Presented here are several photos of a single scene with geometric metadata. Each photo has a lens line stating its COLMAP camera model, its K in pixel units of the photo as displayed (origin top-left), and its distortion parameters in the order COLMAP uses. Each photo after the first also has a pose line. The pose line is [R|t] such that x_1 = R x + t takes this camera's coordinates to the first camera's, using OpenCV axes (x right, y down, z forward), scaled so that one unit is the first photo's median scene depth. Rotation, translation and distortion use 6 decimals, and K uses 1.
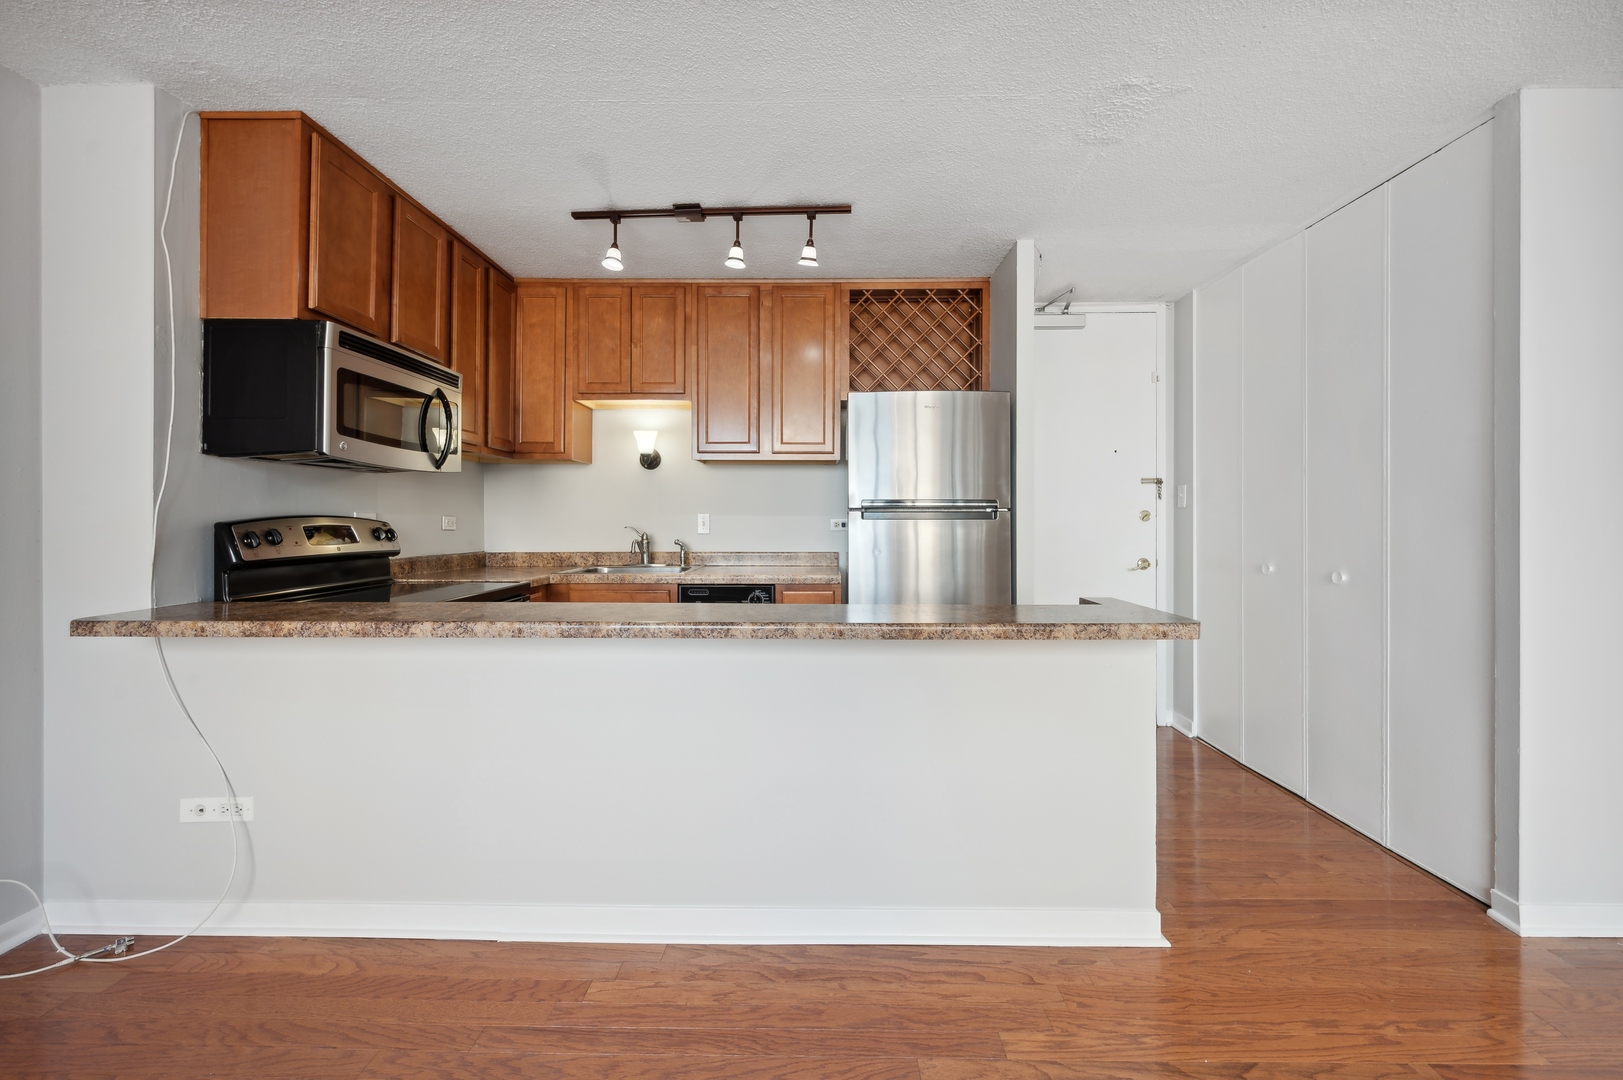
lens RADIAL K [[655.6, 0, 815.0], [0, 655.6, 516.9], [0, 0, 1]] dist [-0.000073, 0.000310]
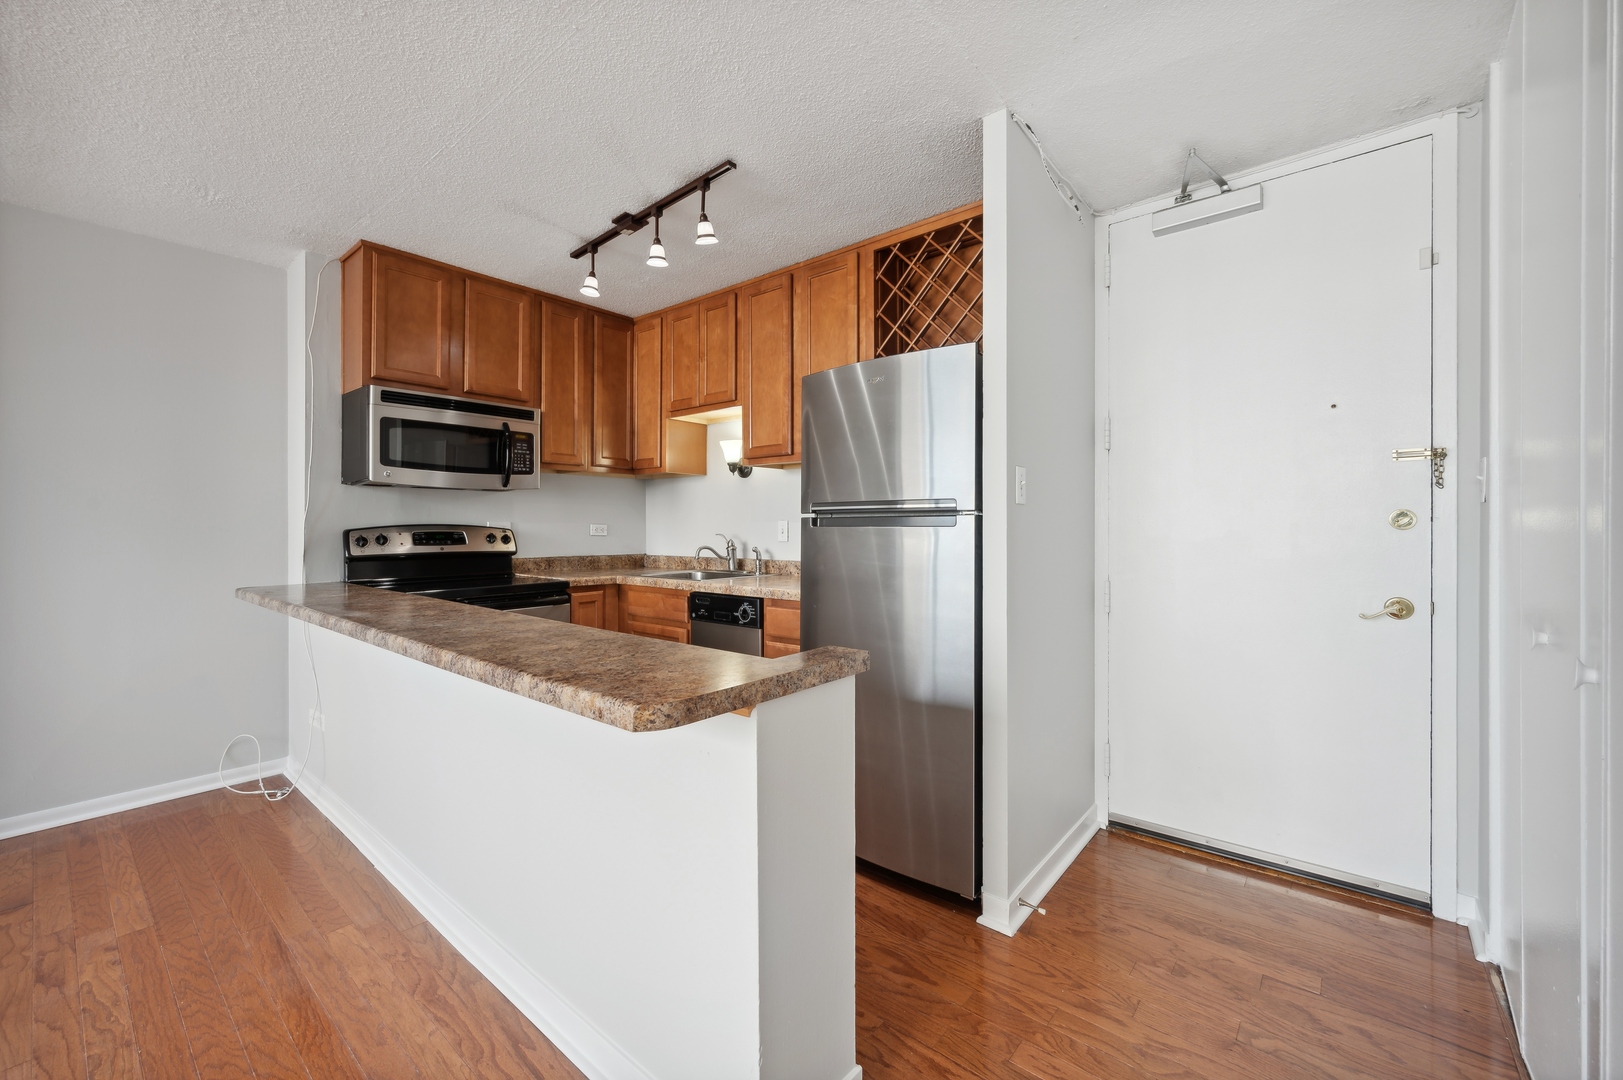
lens RADIAL K [[649.3, 0, 814.9], [0, 649.3, 525.5], [0, 0, 1]] dist [-0.000615, -0.000153]
pose [[0.778107, -0.001066, -0.628131, 0.599397], [0.003686, 0.999989, 0.002870, -0.000449], [0.628121, -0.004548, 0.778102, 0.363509]]
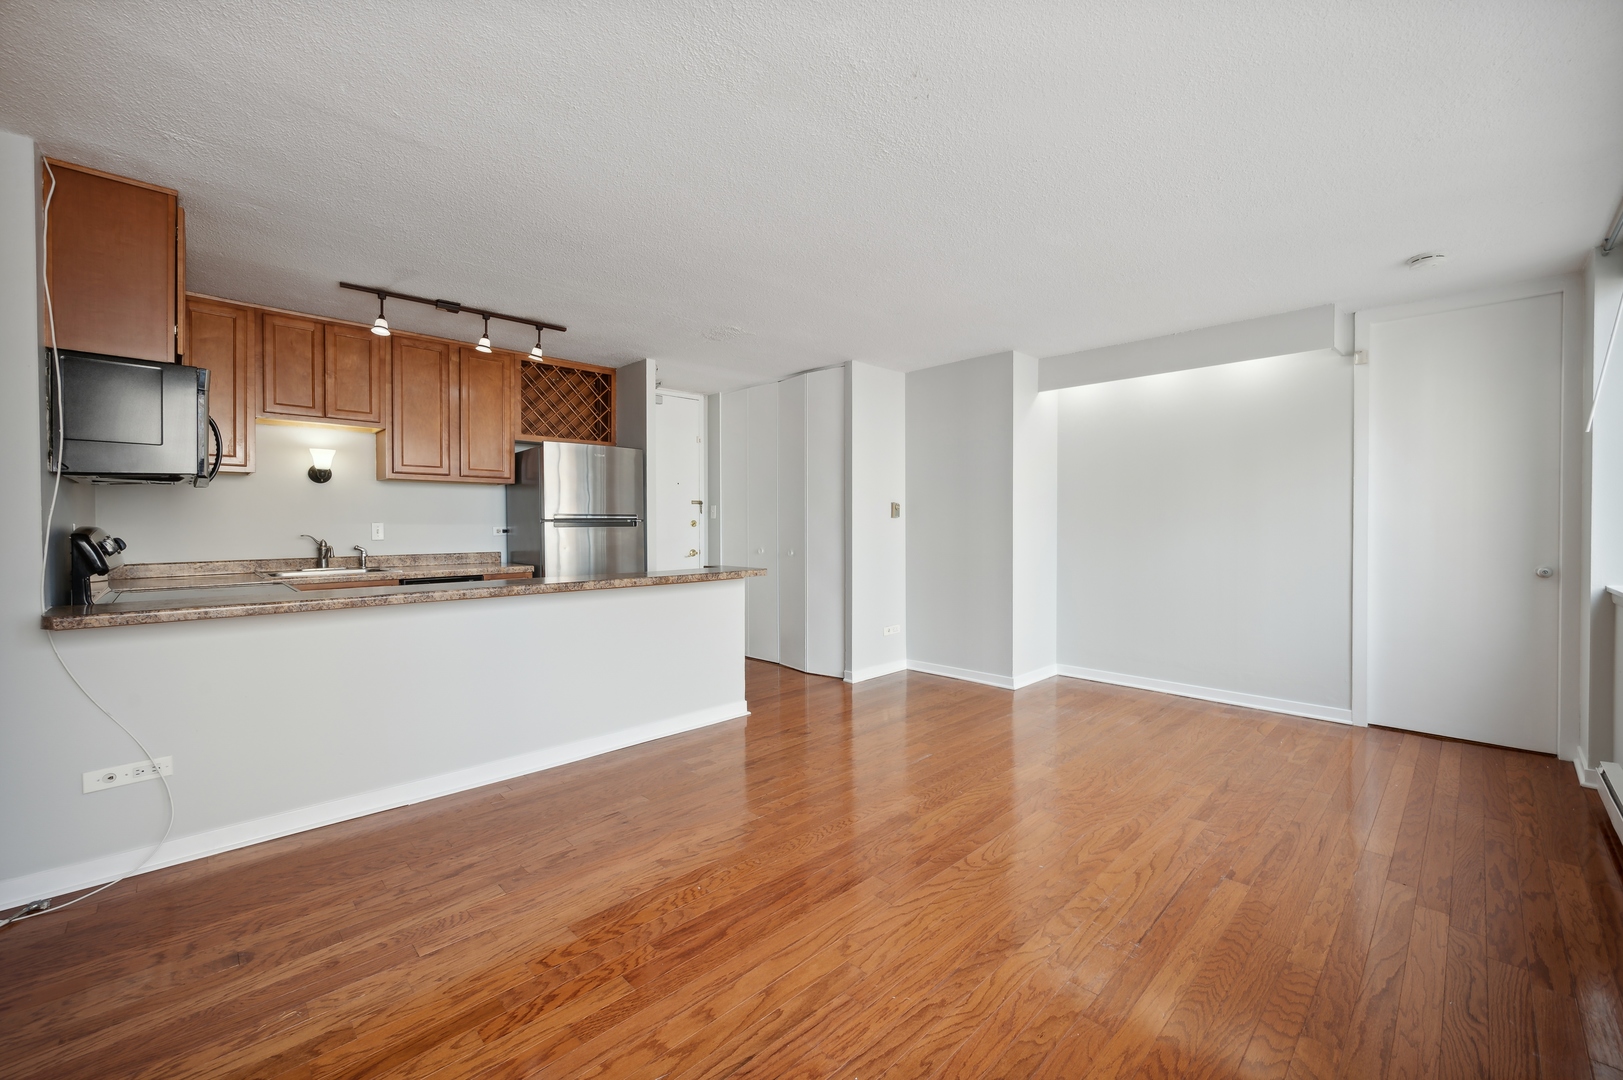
lens RADIAL K [[649.4, 0, 819.9], [0, 649.4, 530.7], [0, 0, 1]] dist [-0.000416, -0.000035]
pose [[0.699567, -0.011184, 0.714480, -0.568396], [0.001813, 0.999902, 0.013877, -0.007426], [-0.714565, -0.008412, 0.699519, -0.473296]]
